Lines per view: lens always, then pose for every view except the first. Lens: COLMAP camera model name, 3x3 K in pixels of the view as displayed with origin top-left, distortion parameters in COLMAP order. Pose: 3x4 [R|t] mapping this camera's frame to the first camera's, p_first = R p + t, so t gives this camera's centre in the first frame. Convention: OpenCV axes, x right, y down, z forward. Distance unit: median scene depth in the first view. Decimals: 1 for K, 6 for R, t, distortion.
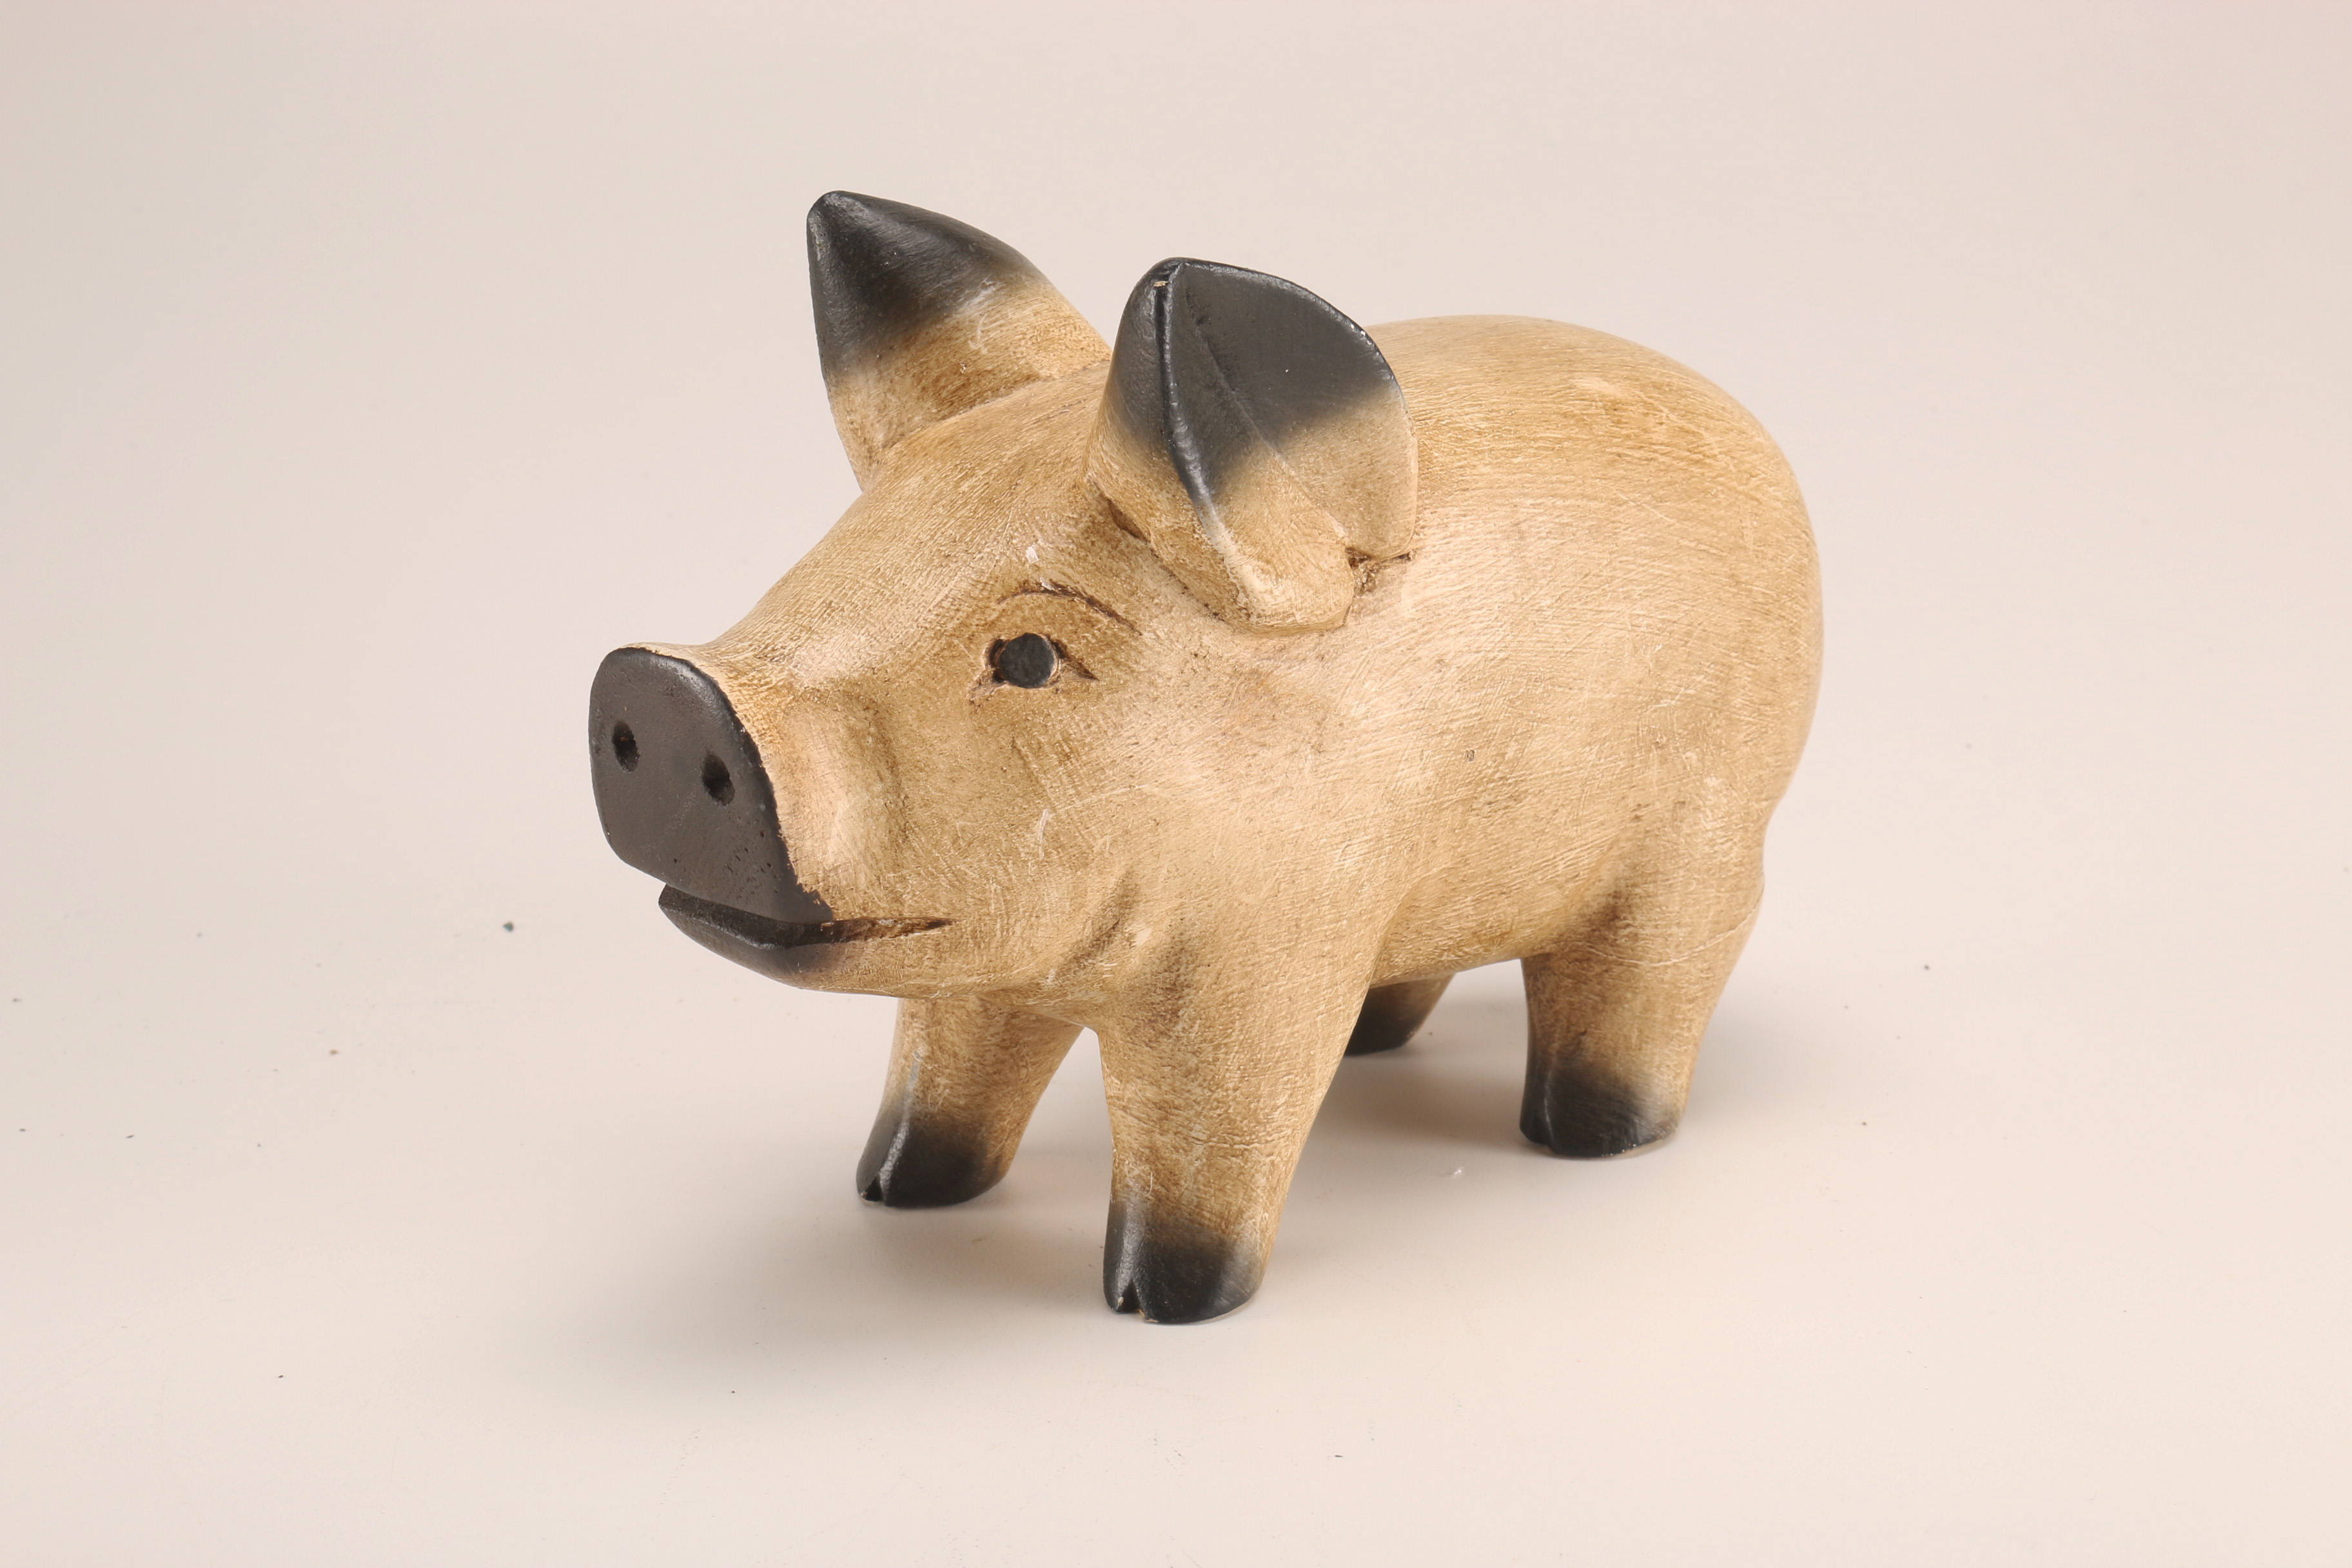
lens RADIAL K [[4198.0, 0, 1177.6], [0, 4198.0, 787.2], [0, 0, 1]] dist [-0.051060, 0.000000]
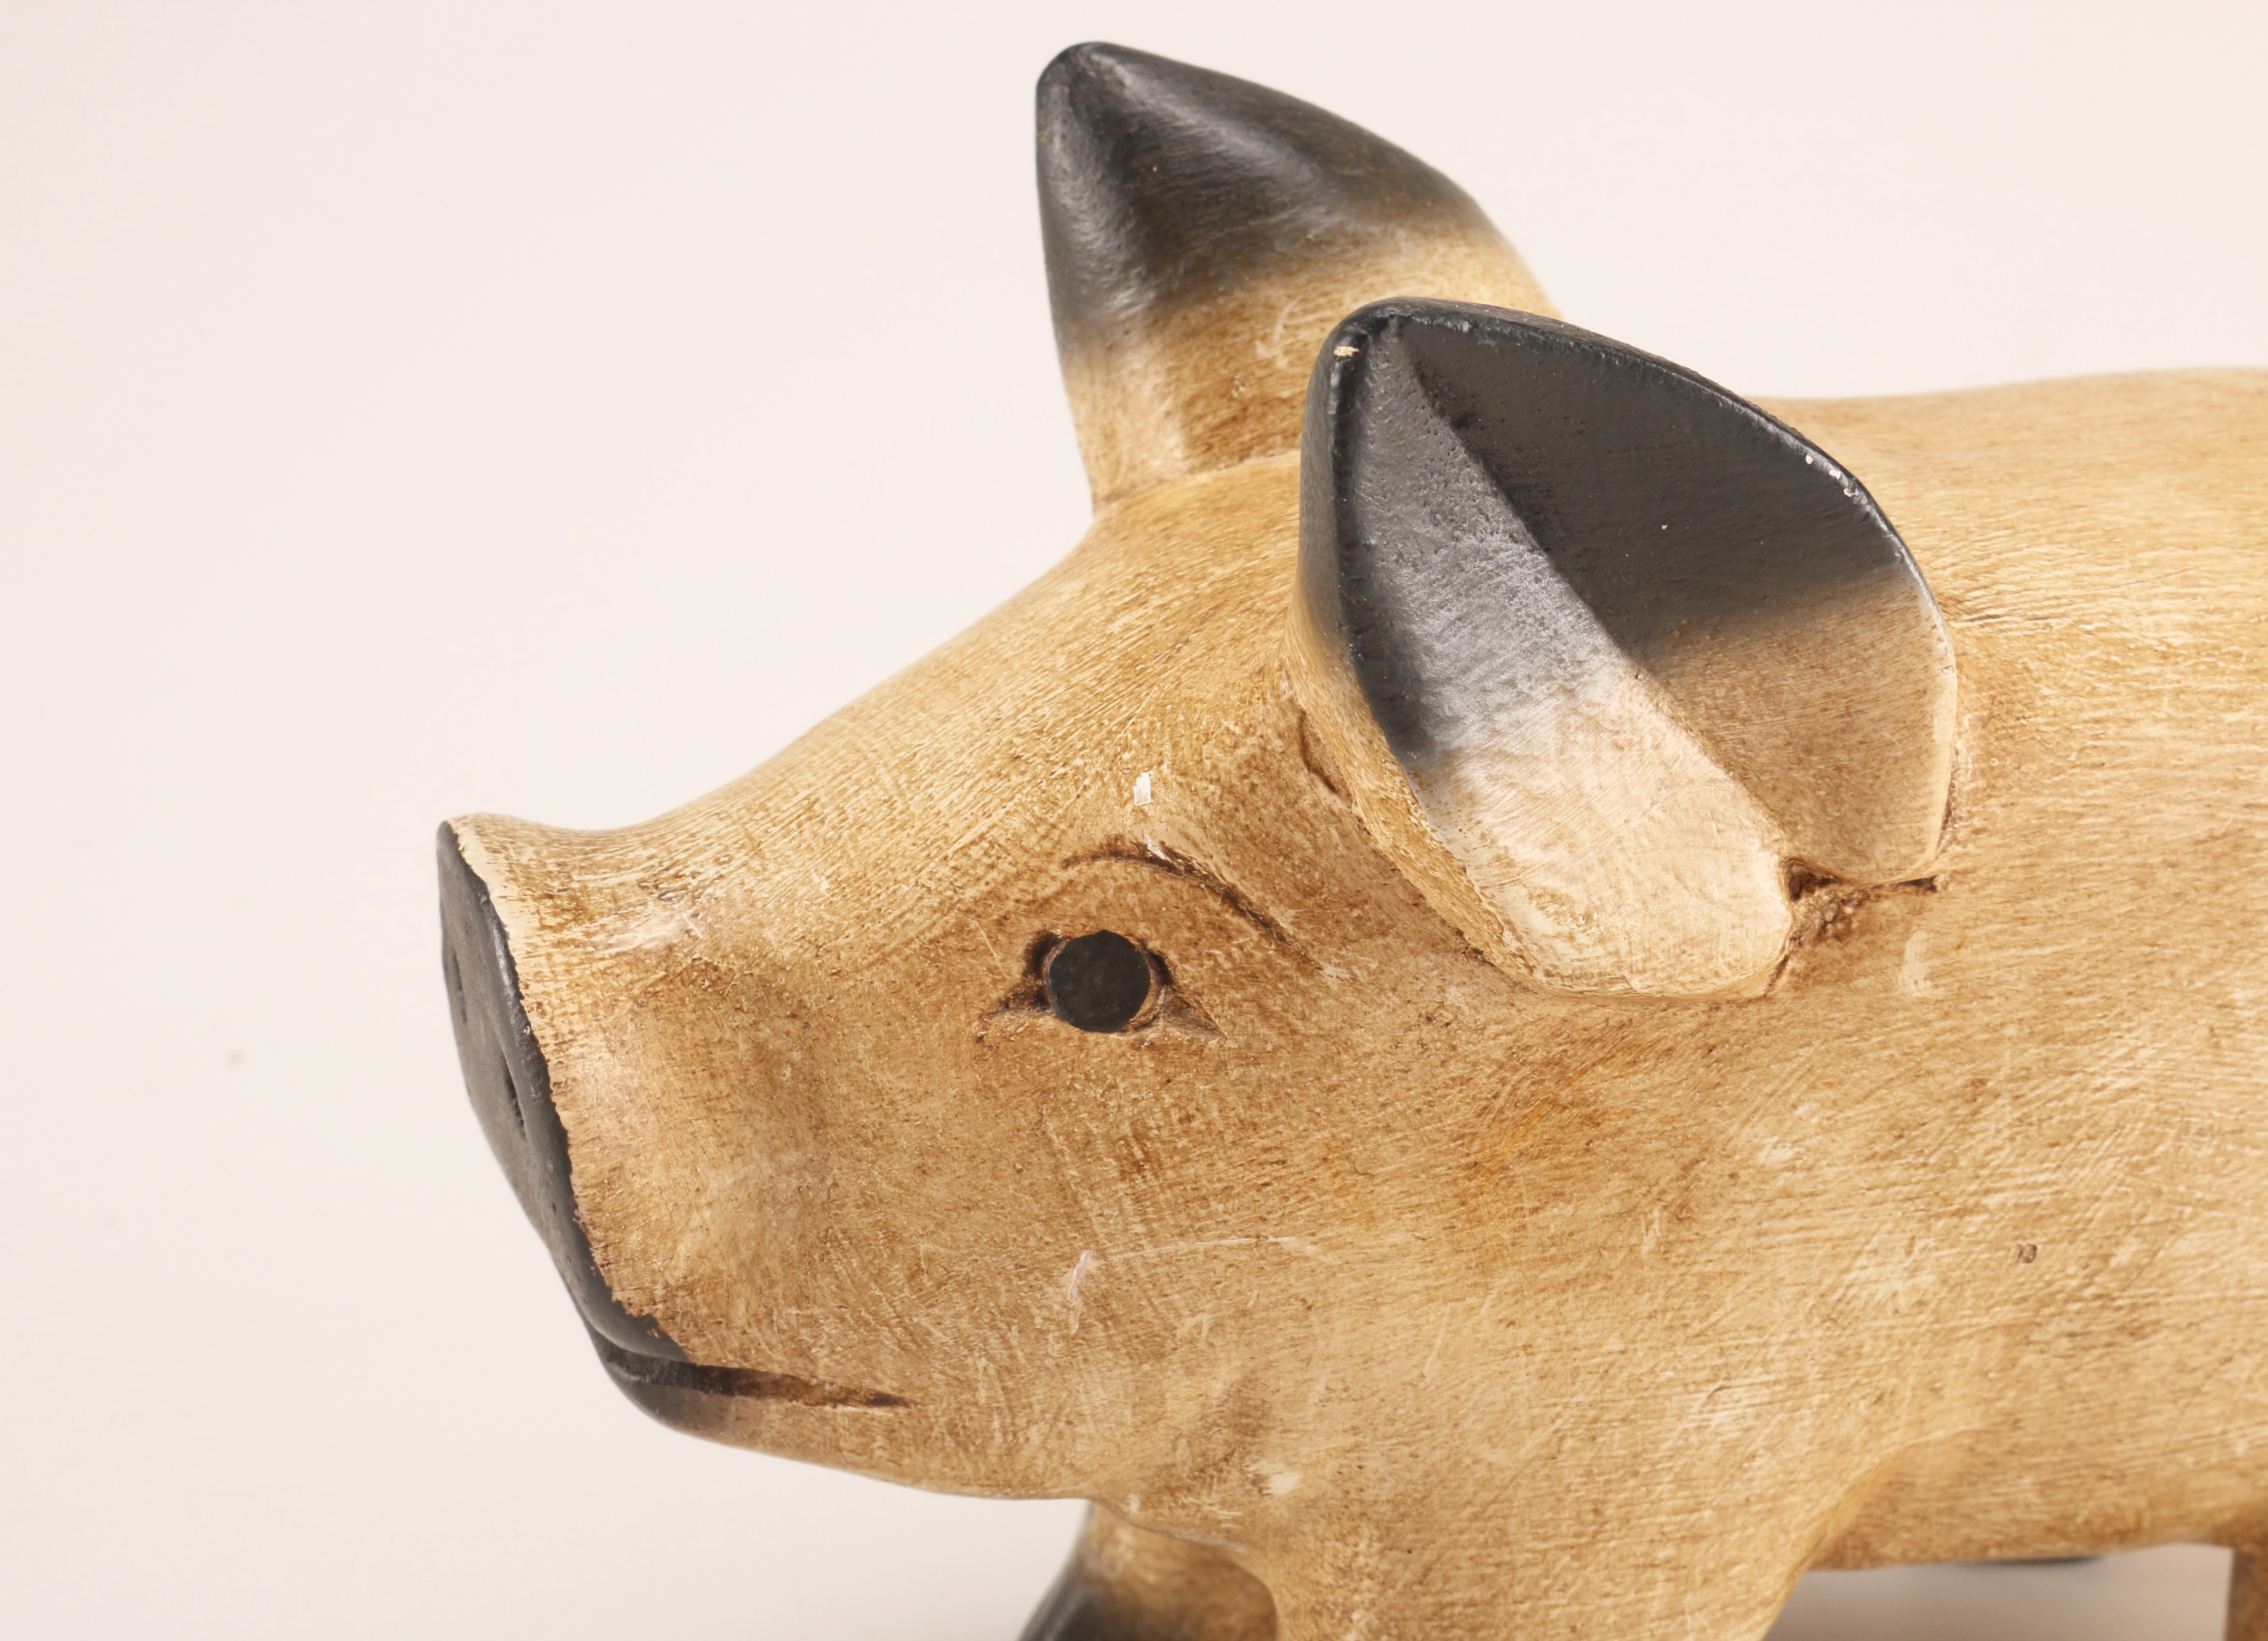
lens RADIAL K [[4213.1, 0, 1131.4], [0, 4213.1, 813.7], [0, 0, 1]] dist [-0.053164, 0.000000]
pose [[0.888924, 0.197619, -0.413232, 0.185485], [-0.145166, 0.977184, 0.155041, -0.133589], [0.434443, -0.077833, 0.897330, 0.500428]]
